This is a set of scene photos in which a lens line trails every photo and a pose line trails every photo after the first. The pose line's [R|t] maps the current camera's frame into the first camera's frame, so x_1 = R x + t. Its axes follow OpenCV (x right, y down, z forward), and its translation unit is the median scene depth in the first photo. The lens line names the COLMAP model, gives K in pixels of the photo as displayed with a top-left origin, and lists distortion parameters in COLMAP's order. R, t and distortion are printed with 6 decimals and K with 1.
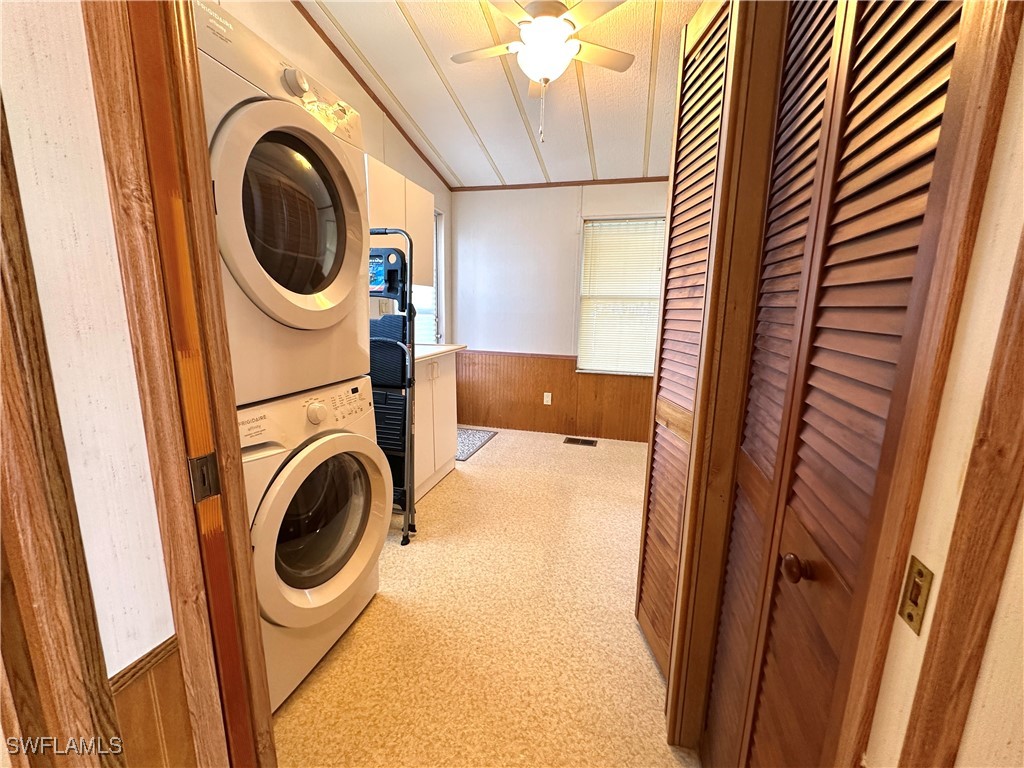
lens RADIAL K [[422.7, 0, 510.8], [0, 422.7, 385.9], [0, 0, 1]] dist [-0.006561, 0.001707]
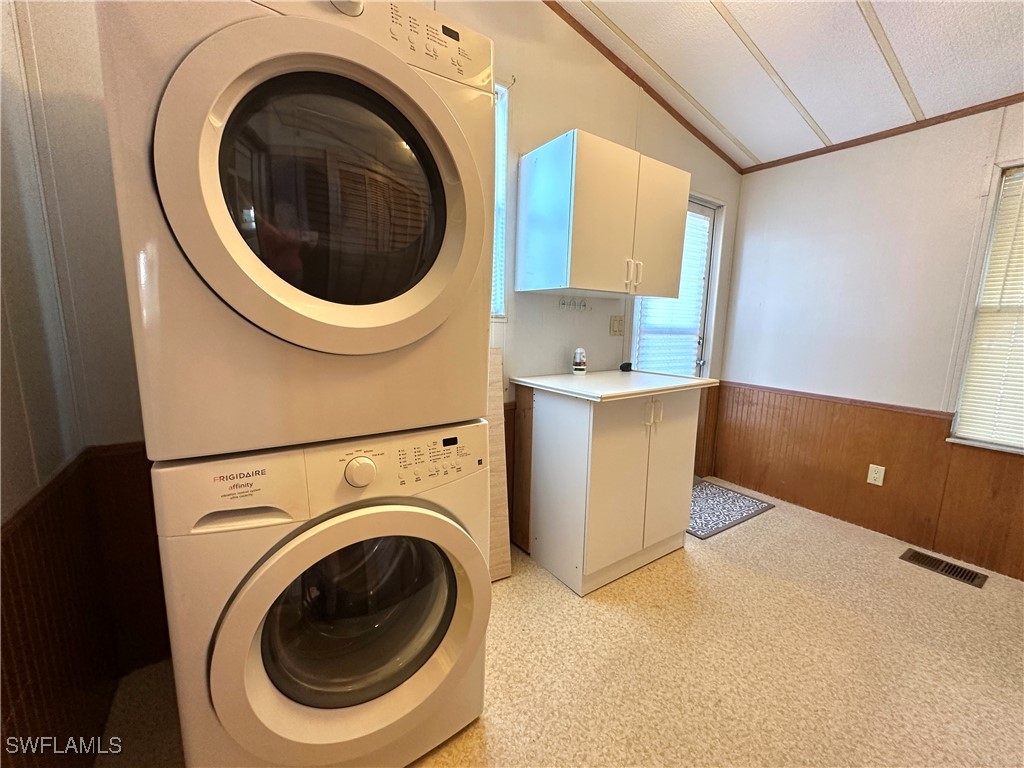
lens RADIAL K [[410.8, 0, 510.5], [0, 410.8, 385.0], [0, 0, 1]] dist [-0.004405, 0.000901]
pose [[0.763466, 0.099456, -0.638145, 0.052406], [-0.125465, 0.992088, 0.004515, -0.038918], [0.633545, 0.076618, 0.769903, 0.210901]]
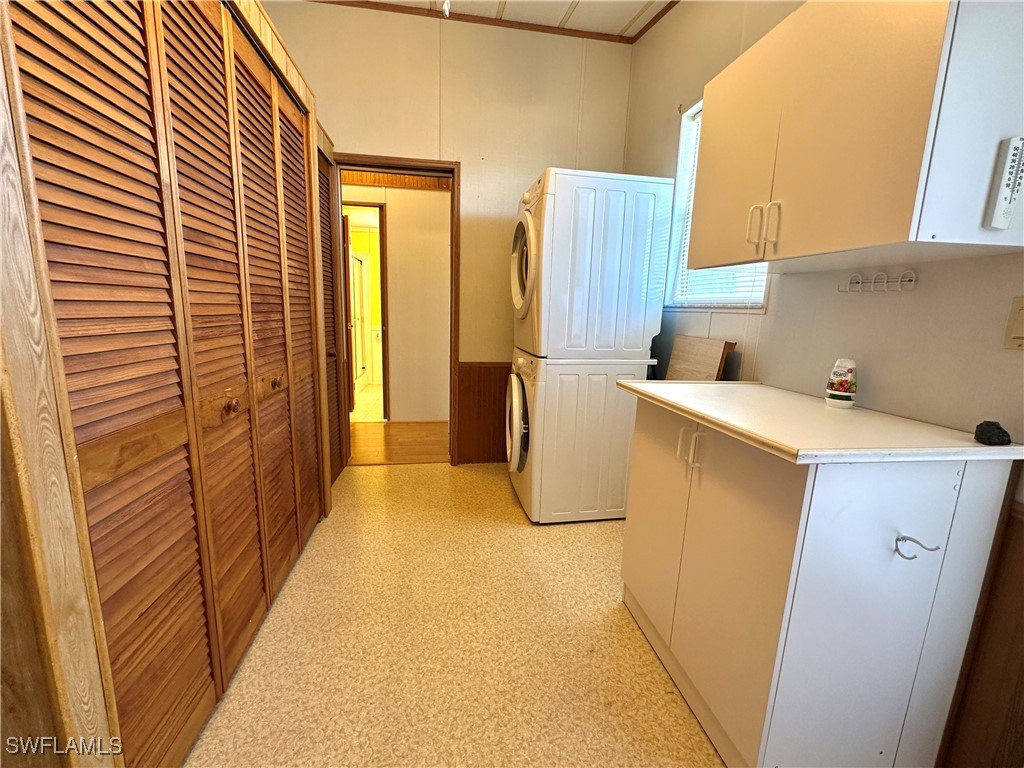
lens RADIAL K [[422.7, 0, 510.8], [0, 422.7, 385.9], [0, 0, 1]] dist [-0.006561, 0.001707]
pose [[-0.907267, 0.029763, -0.419501, 0.132721], [-0.122229, 0.935773, 0.330741, -0.159137], [0.402402, 0.351345, -0.845357, 0.903941]]
